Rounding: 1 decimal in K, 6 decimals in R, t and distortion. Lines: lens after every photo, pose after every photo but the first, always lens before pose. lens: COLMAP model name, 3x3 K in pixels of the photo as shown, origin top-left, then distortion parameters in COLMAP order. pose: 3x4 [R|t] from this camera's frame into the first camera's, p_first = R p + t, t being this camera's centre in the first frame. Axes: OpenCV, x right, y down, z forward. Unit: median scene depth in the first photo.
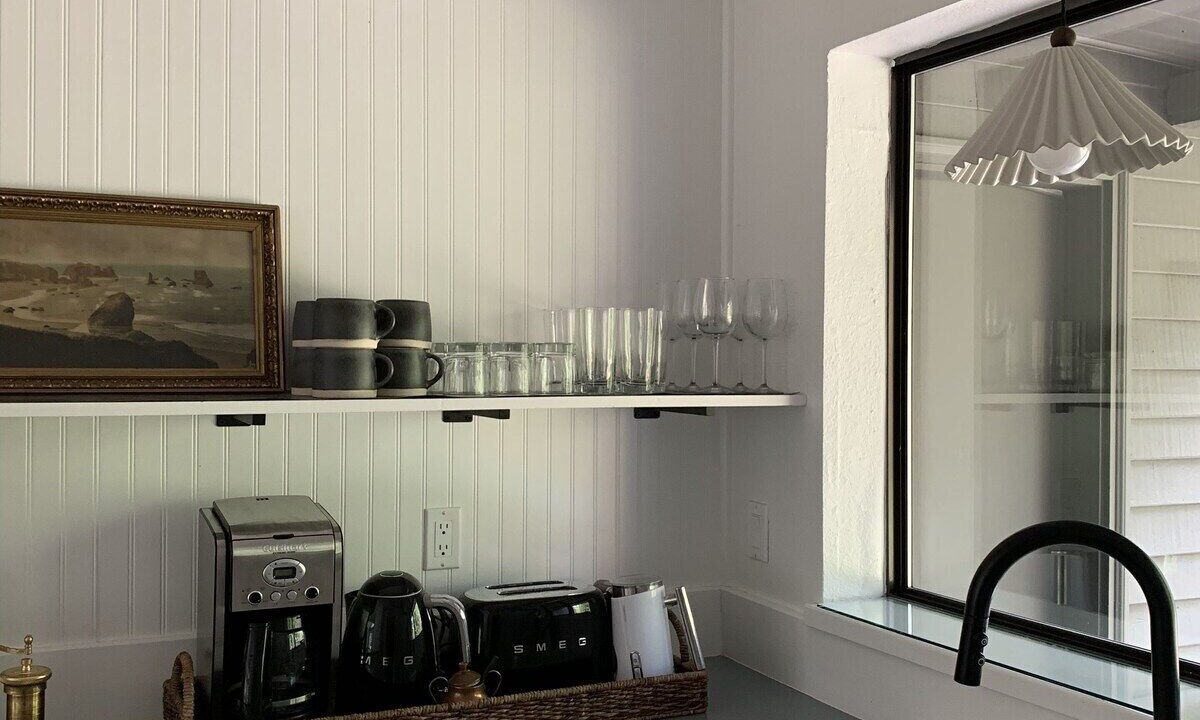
lens RADIAL K [[1205.4, 0, 600.0], [0, 1205.4, 360.0], [0, 0, 1]] dist [0.206332, -0.564435]
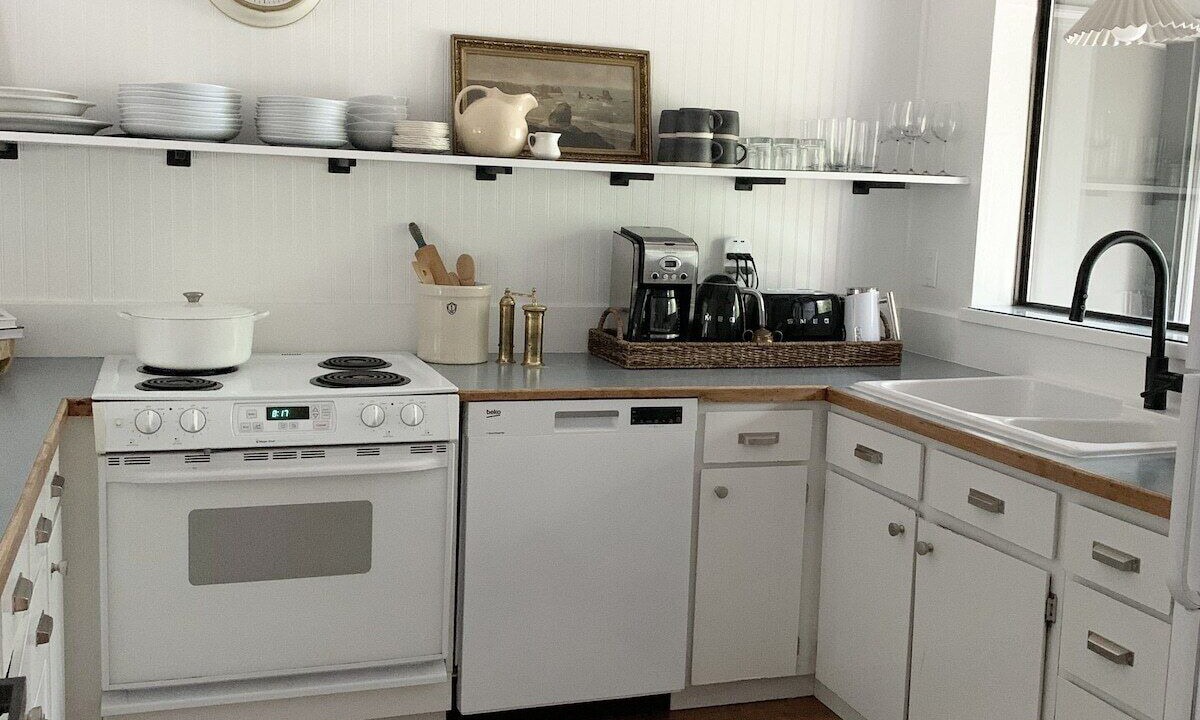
lens RADIAL K [[1243.4, 0, 600.0], [0, 1243.4, 360.0], [0, 0, 1]] dist [-0.018039, 0.203890]
pose [[0.996137, 0.033961, -0.080979, -0.183116], [-0.023471, 0.991607, 0.127140, 0.075363], [0.084617, -0.124748, 0.988574, -0.712497]]
